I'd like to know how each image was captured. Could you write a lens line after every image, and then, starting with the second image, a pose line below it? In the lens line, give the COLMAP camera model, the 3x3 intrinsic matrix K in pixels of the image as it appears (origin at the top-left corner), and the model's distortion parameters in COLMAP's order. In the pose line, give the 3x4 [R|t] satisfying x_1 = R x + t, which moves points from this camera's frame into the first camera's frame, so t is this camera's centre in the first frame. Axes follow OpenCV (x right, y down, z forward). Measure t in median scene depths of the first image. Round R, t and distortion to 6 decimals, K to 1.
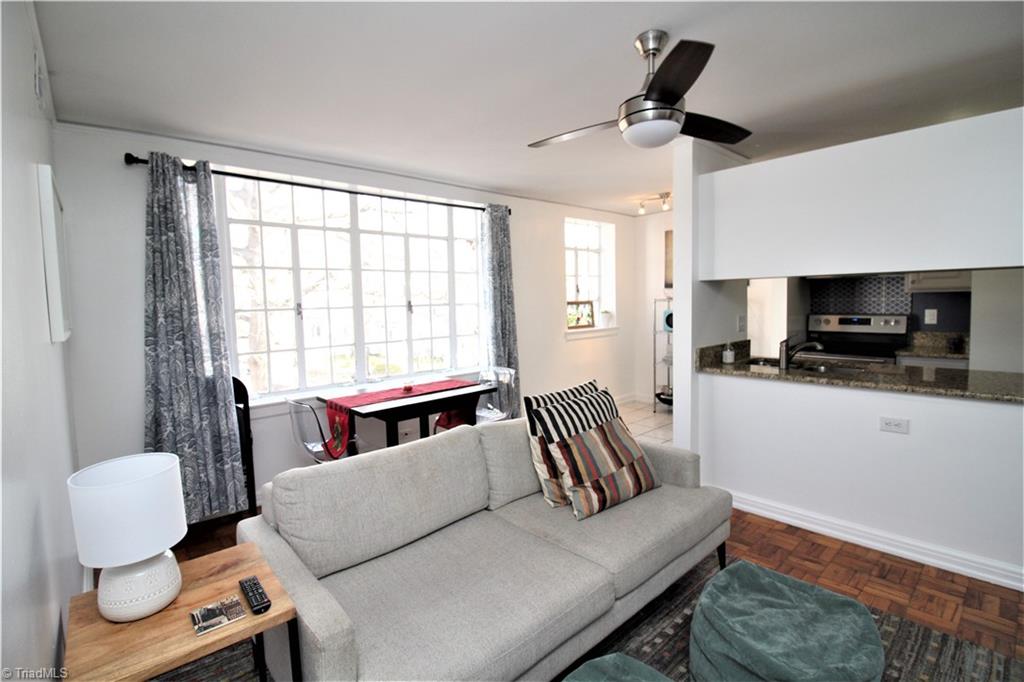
lens RADIAL K [[473.8, 0, 511.3], [0, 473.8, 336.5], [0, 0, 1]] dist [-0.013105, -0.003449]
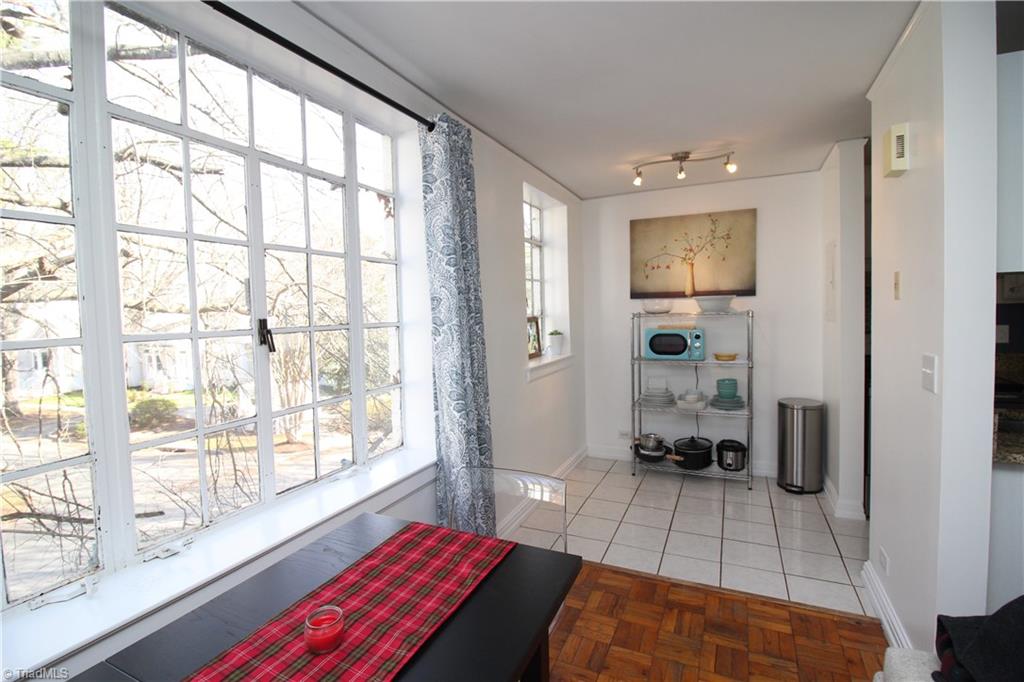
lens RADIAL K [[473.8, 0, 506.9], [0, 473.8, 336.4], [0, 0, 1]] dist [-0.013105, -0.003449]
pose [[0.921052, -0.021178, 0.388863, -0.178818], [0.035849, 0.998891, -0.030511, -0.040961], [-0.387785, 0.042042, 0.920790, 0.550494]]
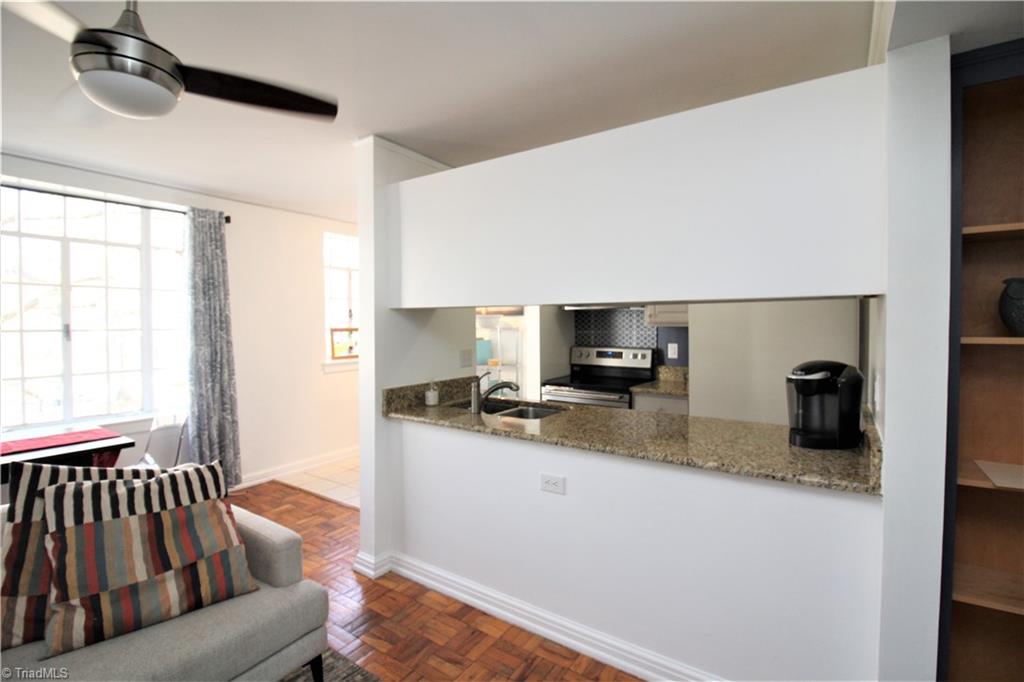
lens RADIAL K [[473.8, 0, 510.3], [0, 473.8, 337.7], [0, 0, 1]] dist [-0.013105, -0.003449]
pose [[0.972307, 0.014777, 0.233239, 0.302600], [-0.003269, 0.998761, -0.049650, -0.017847], [-0.233683, 0.047512, 0.971151, 0.098562]]
